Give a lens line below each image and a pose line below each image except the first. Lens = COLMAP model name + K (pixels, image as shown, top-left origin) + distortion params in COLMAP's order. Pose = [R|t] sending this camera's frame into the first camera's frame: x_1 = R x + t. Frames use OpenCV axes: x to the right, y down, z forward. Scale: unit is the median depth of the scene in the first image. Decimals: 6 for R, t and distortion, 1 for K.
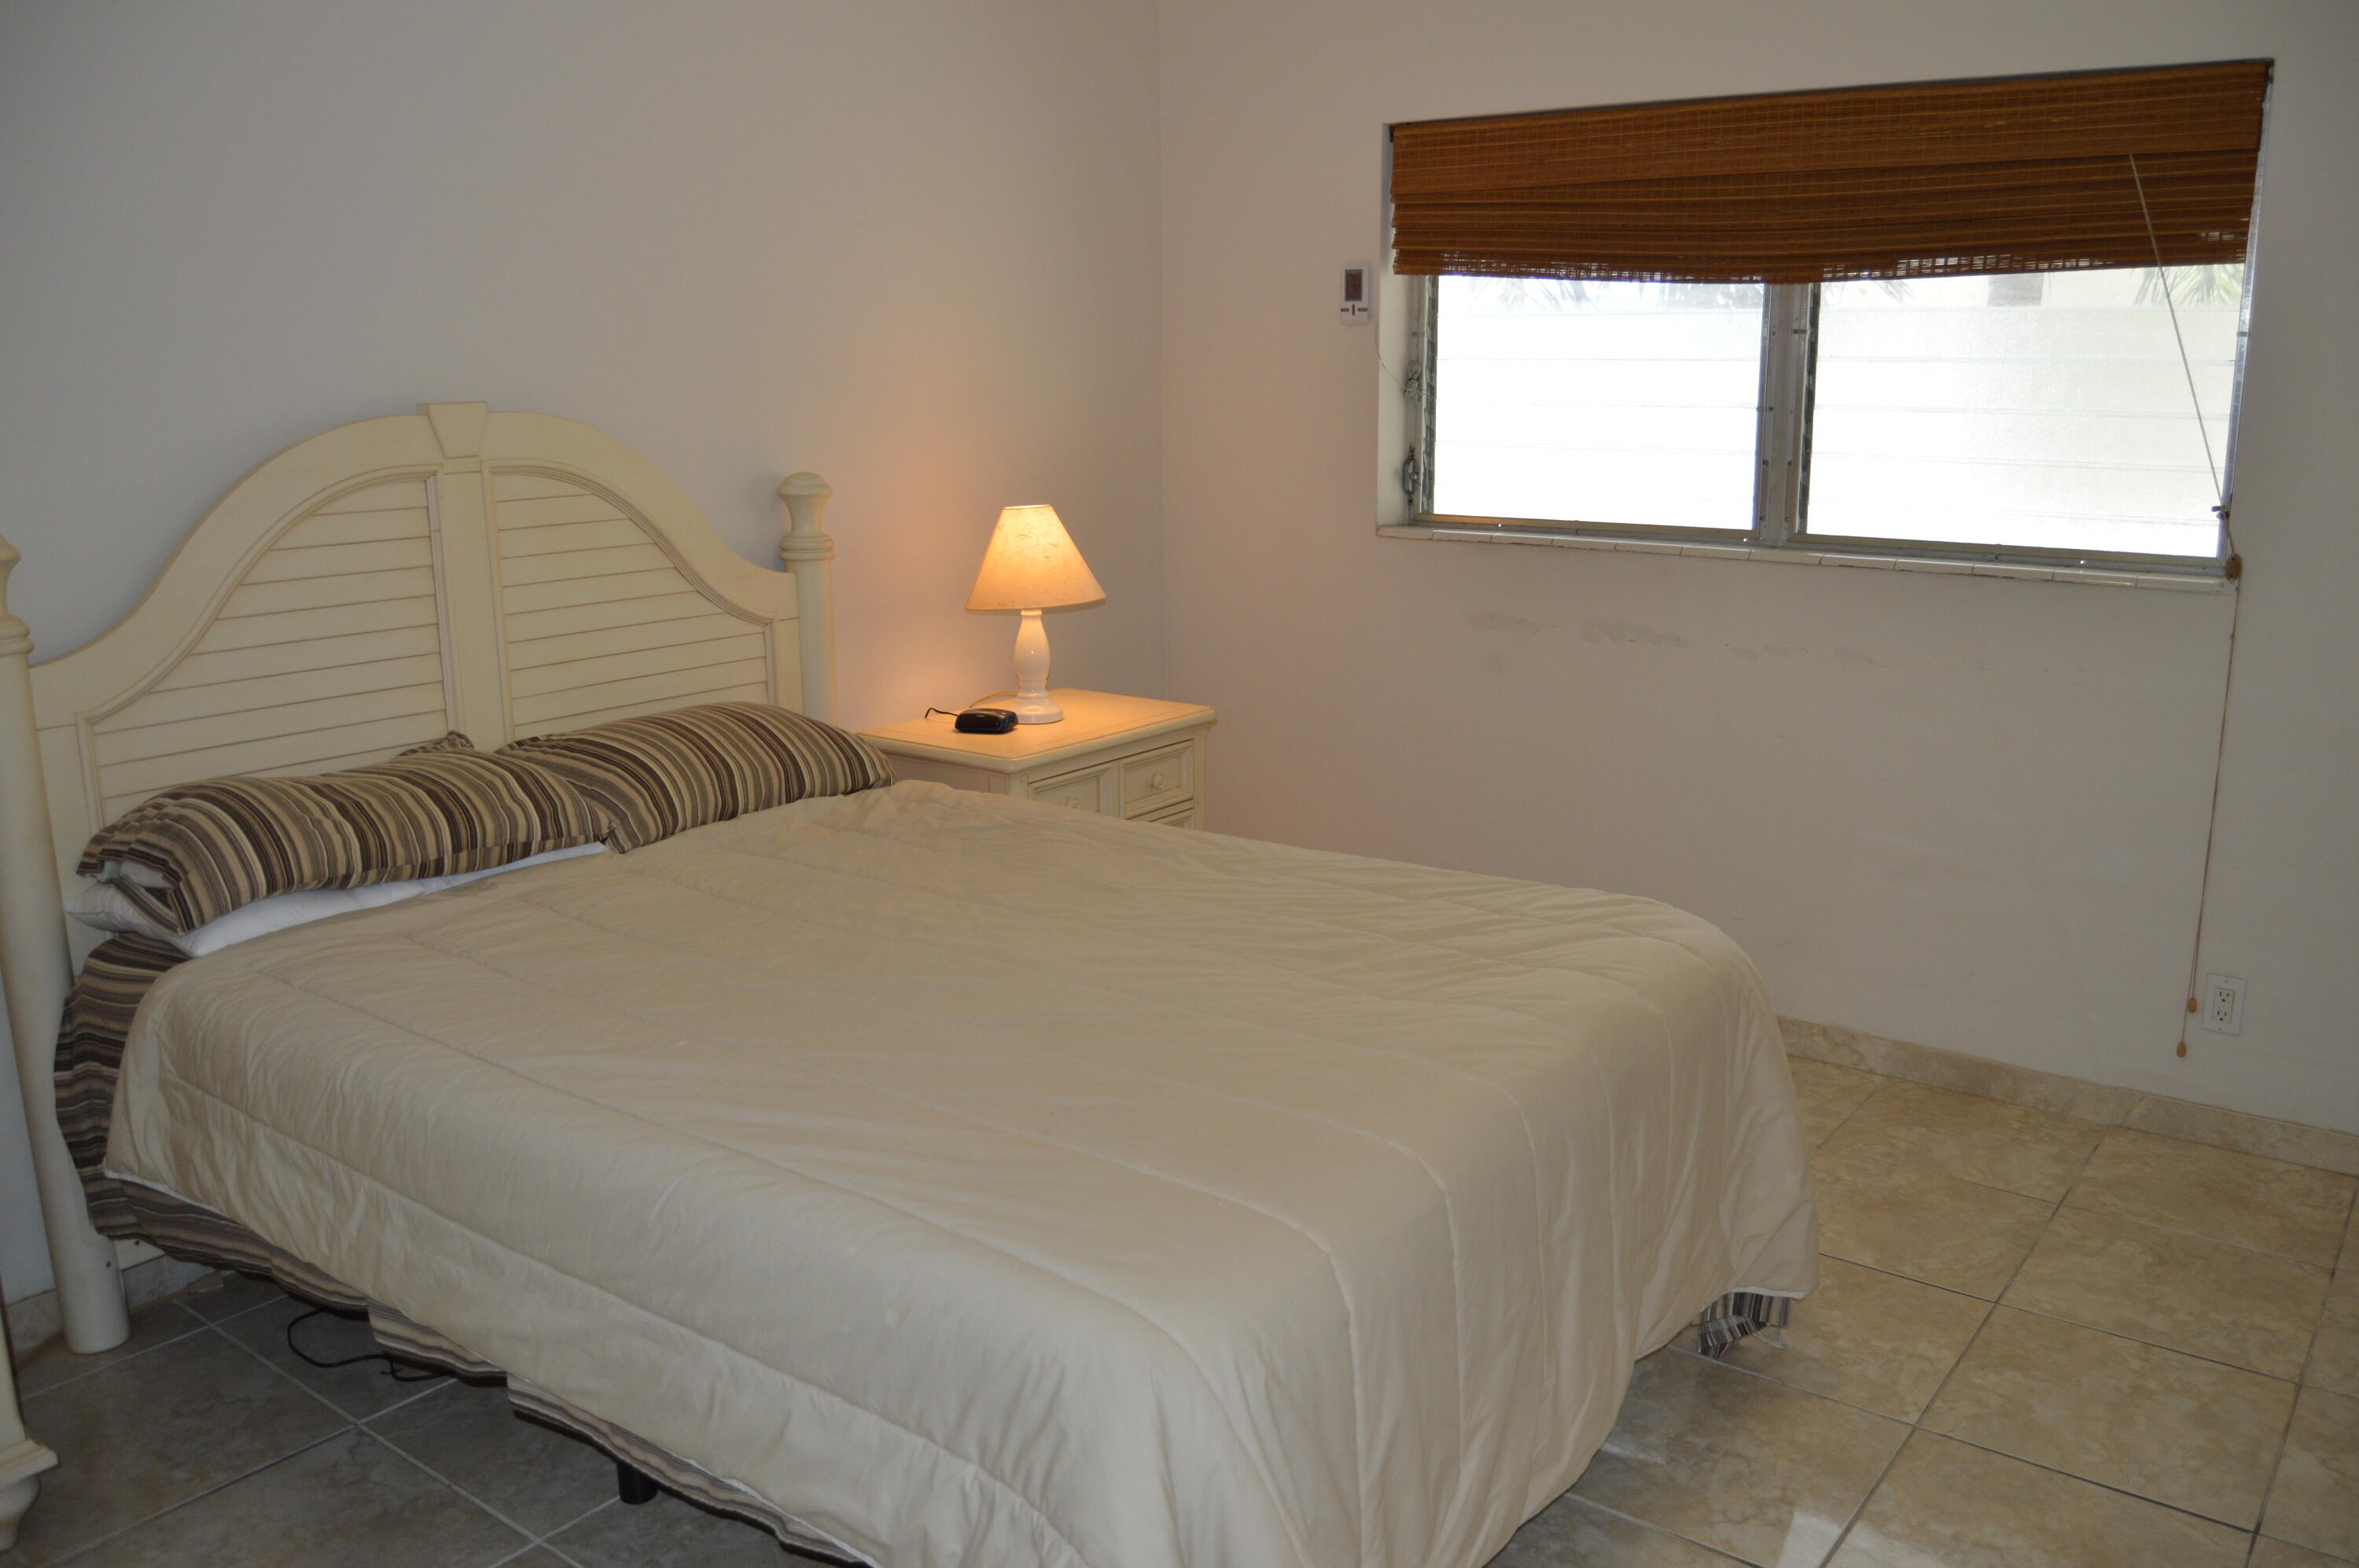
lens RADIAL K [[1870.6, 0, 1200.6], [0, 1870.6, 800.9], [0, 0, 1]] dist [-0.095170, 0.037950]
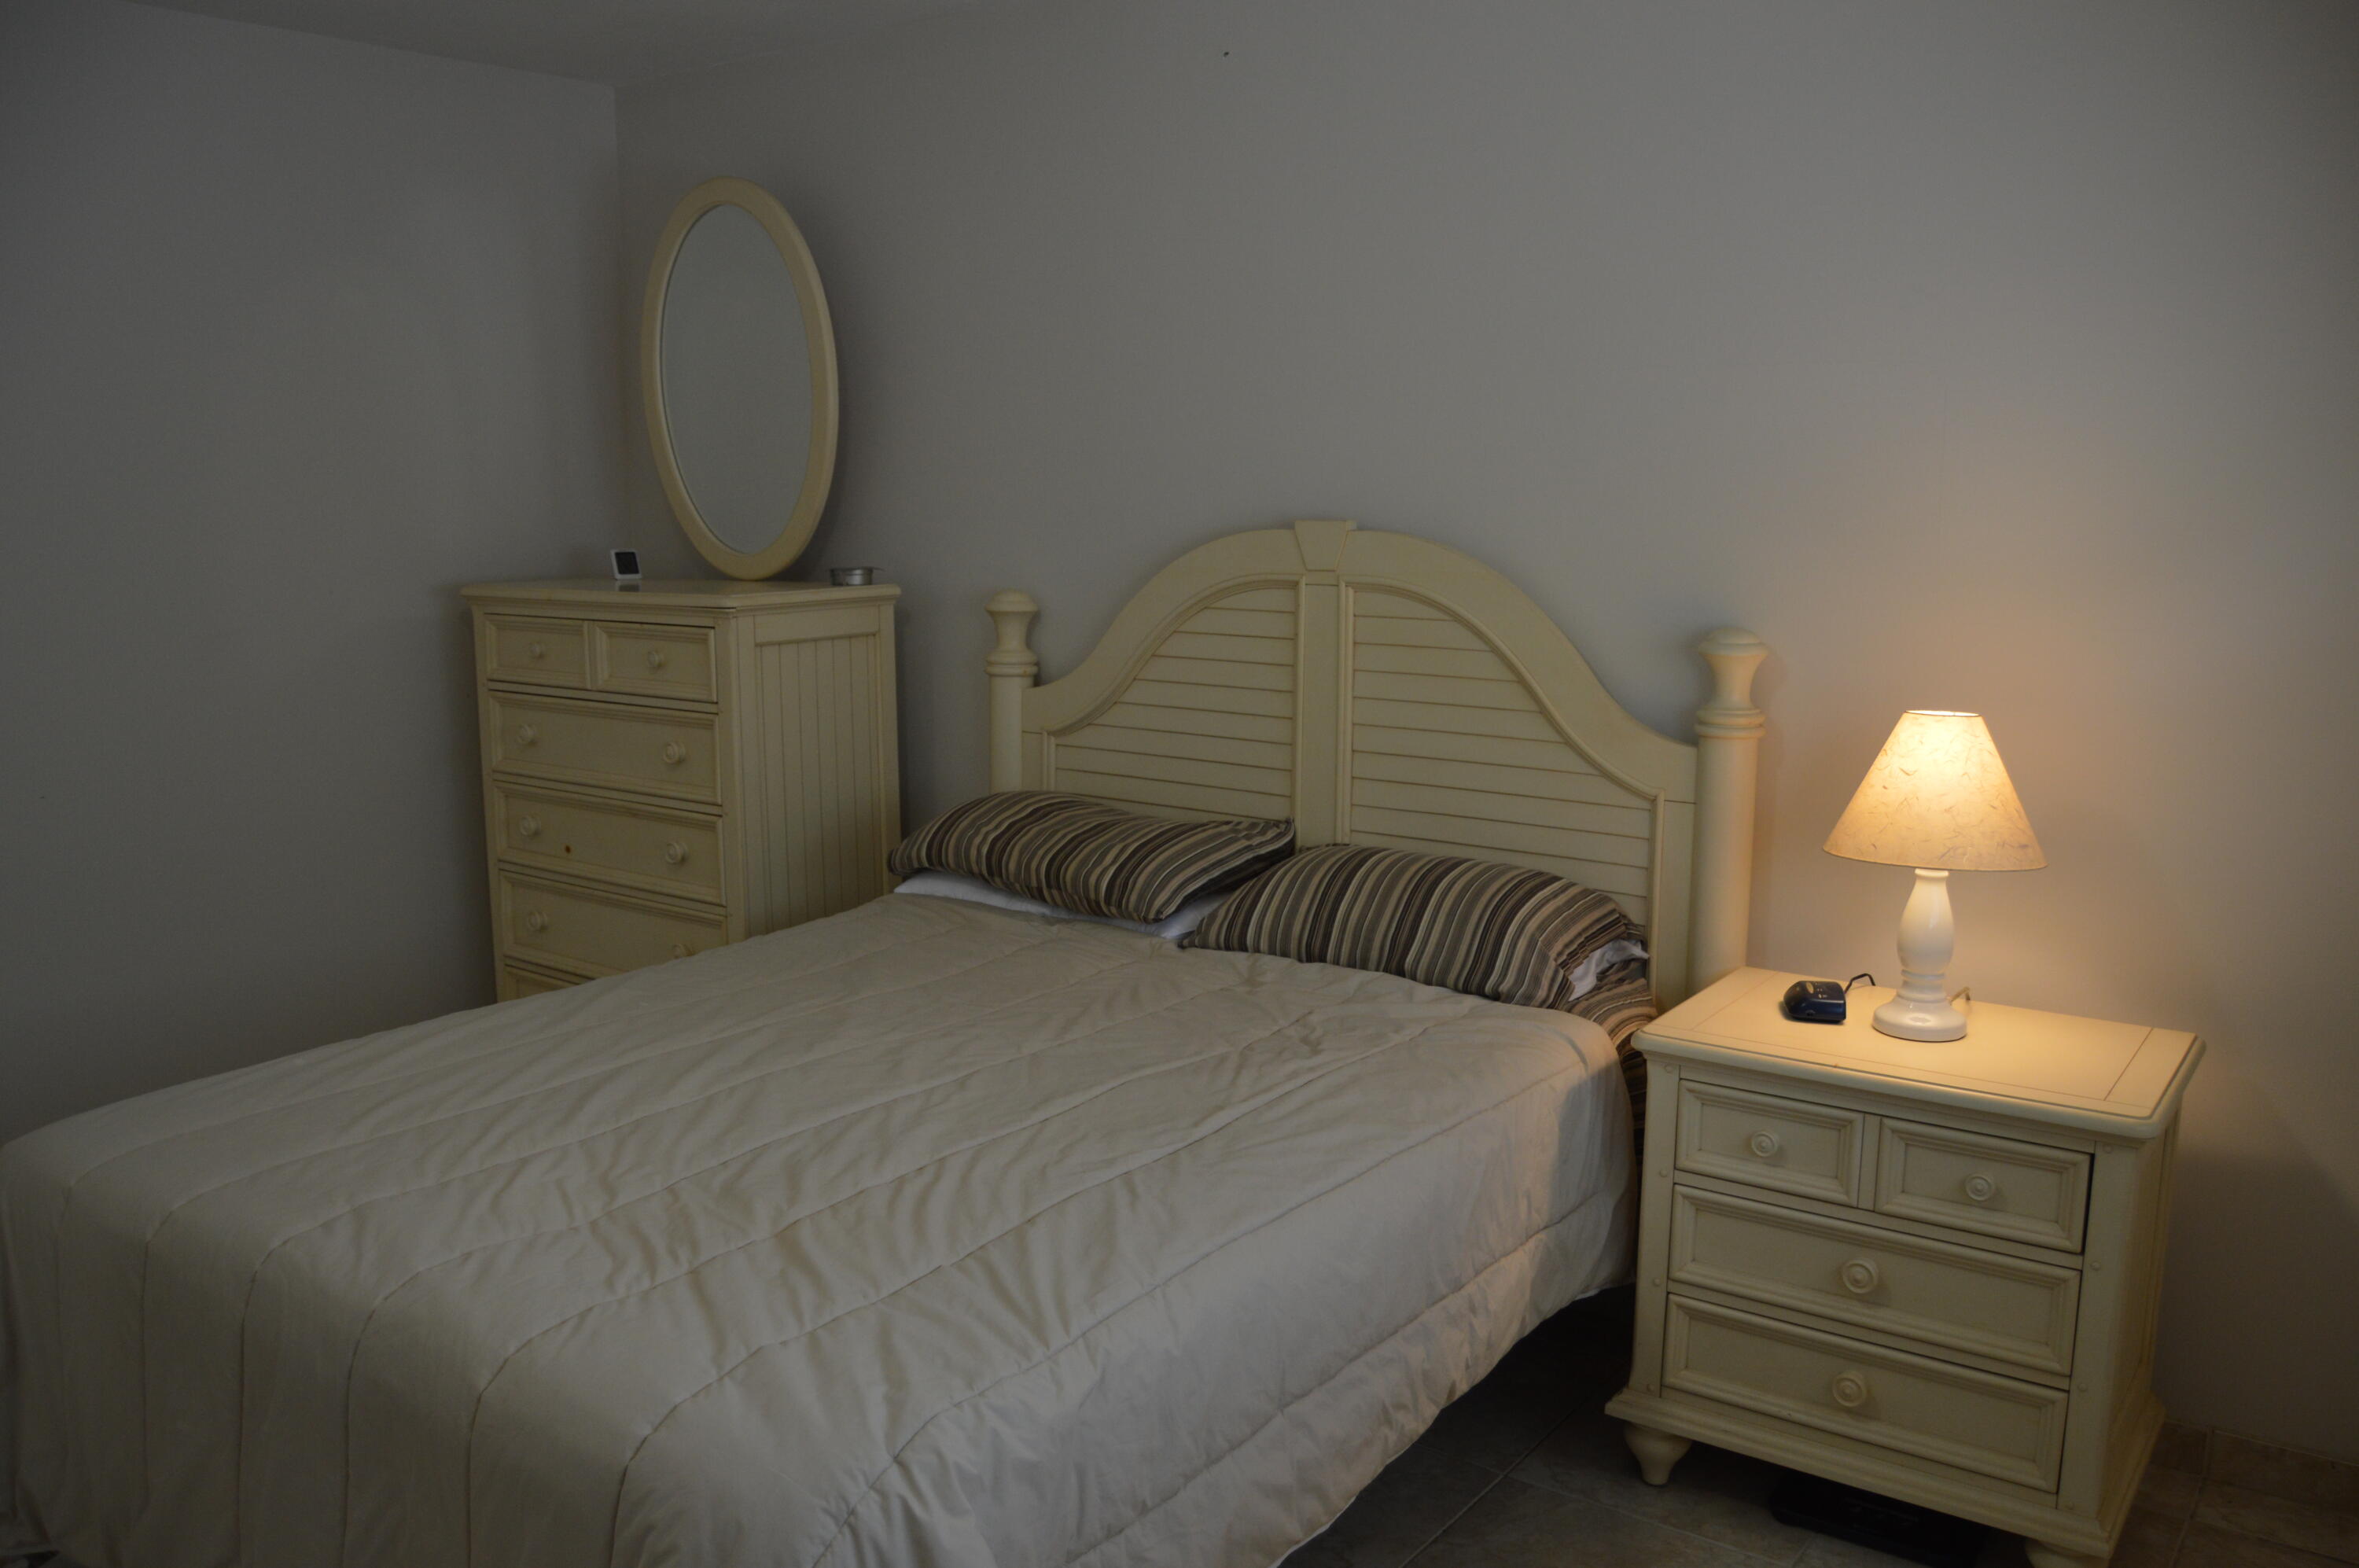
lens RADIAL K [[1870.6, 0, 1191.0], [0, 1870.6, 795.9], [0, 0, 1]] dist [-0.095170, 0.037950]
pose [[0.005891, 0.163113, -0.986590, 0.650462], [-0.231601, 0.960003, 0.157334, -0.200302], [0.972793, 0.227569, 0.043433, 0.848368]]
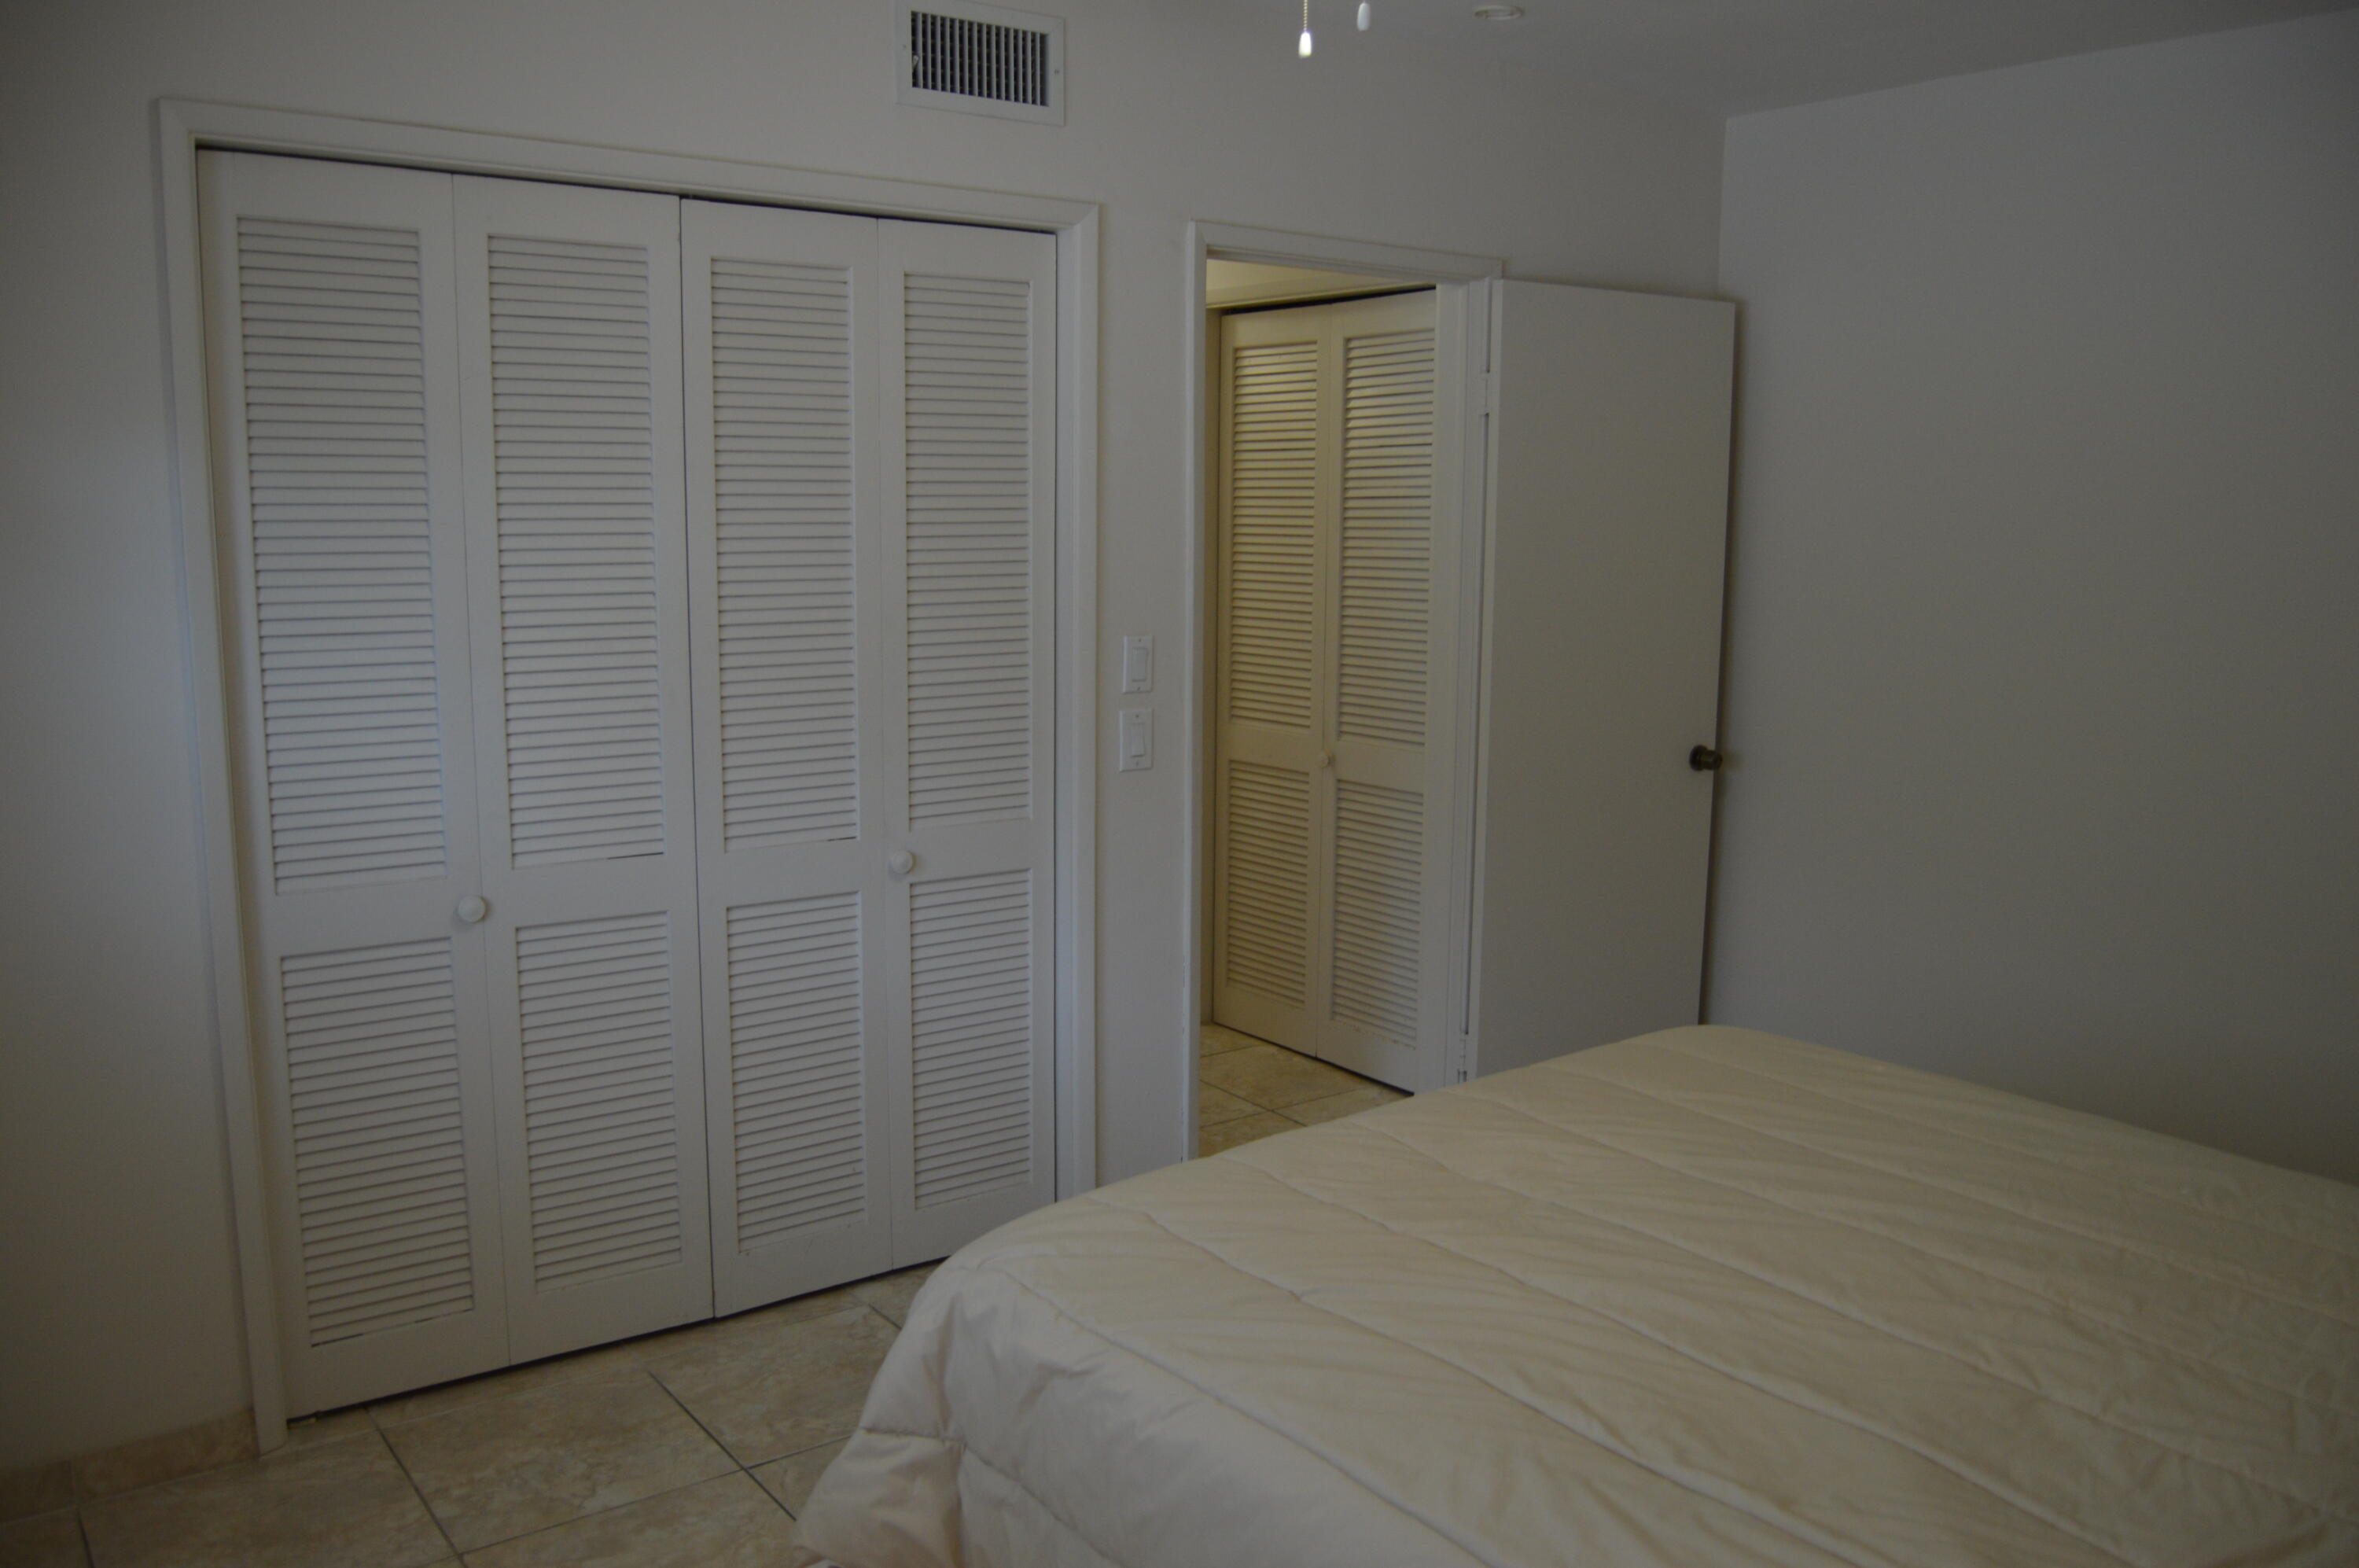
lens RADIAL K [[1870.6, 0, 1182.4], [0, 1870.6, 784.1], [0, 0, 1]] dist [-0.095170, 0.037950]
pose [[-0.954695, -0.046175, 0.293980, -0.012408], [0.066752, 0.929486, 0.362768, -0.314942], [-0.290001, 0.365957, -0.884293, 1.293552]]
